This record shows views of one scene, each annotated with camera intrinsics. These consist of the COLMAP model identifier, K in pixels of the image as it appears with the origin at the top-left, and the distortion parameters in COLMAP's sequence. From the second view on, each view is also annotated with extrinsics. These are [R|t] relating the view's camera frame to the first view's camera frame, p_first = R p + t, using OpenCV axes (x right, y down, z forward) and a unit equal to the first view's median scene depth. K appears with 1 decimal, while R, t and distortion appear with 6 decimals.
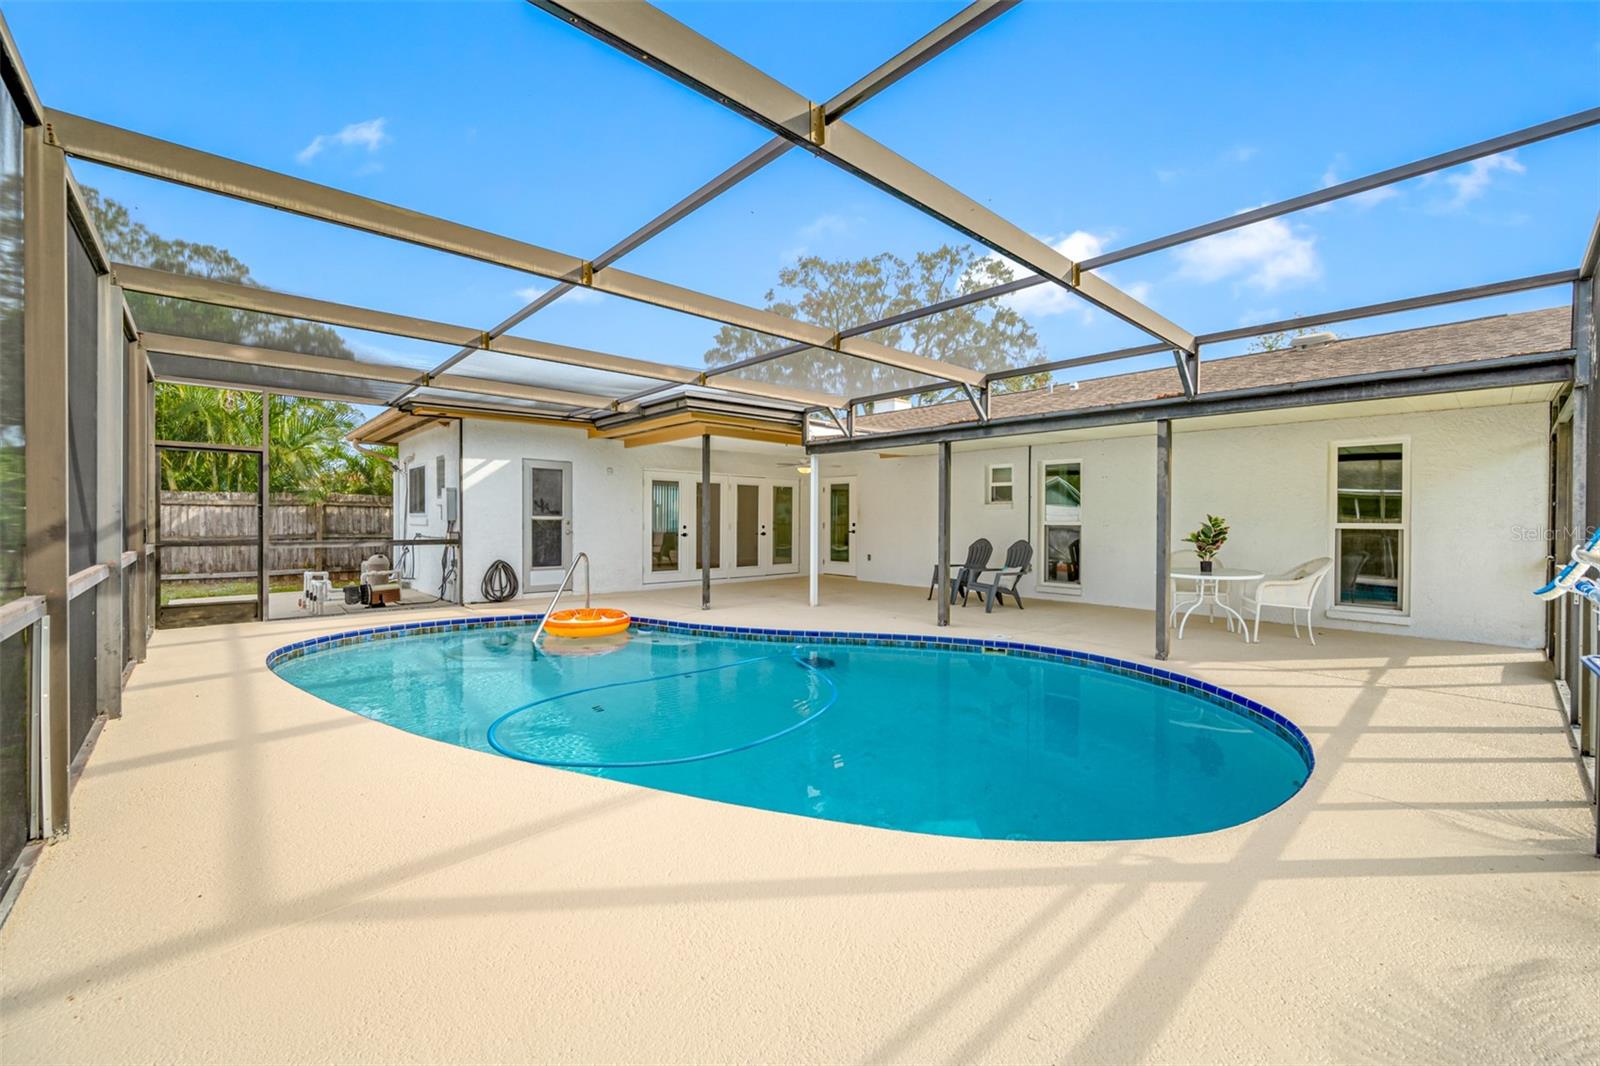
lens RADIAL K [[636.8, 0, 802.7], [0, 636.8, 529.2], [0, 0, 1]] dist [-0.000038, 0.000114]
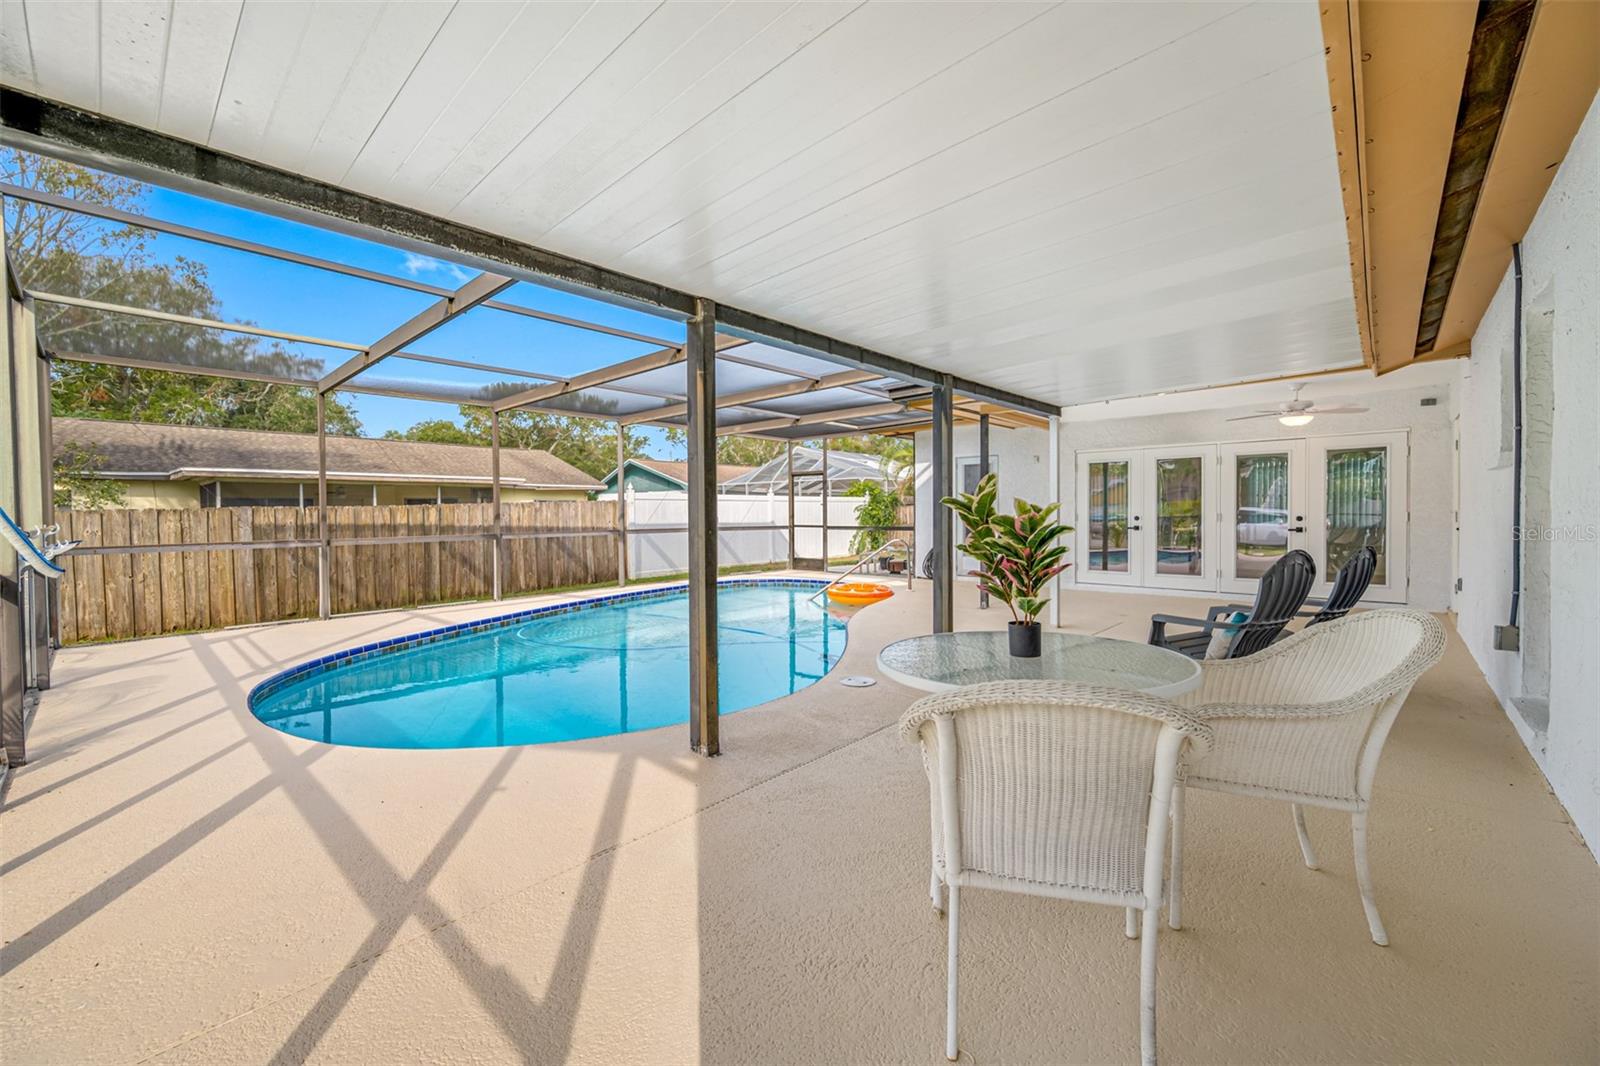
lens RADIAL K [[636.8, 0, 802.7], [0, 636.8, 529.2], [0, 0, 1]] dist [-0.000038, 0.000114]
pose [[0.103323, 0.019916, -0.994448, 0.605740], [-0.007693, 0.999786, 0.019223, -0.002042], [0.994618, 0.005664, 0.103454, 0.550094]]
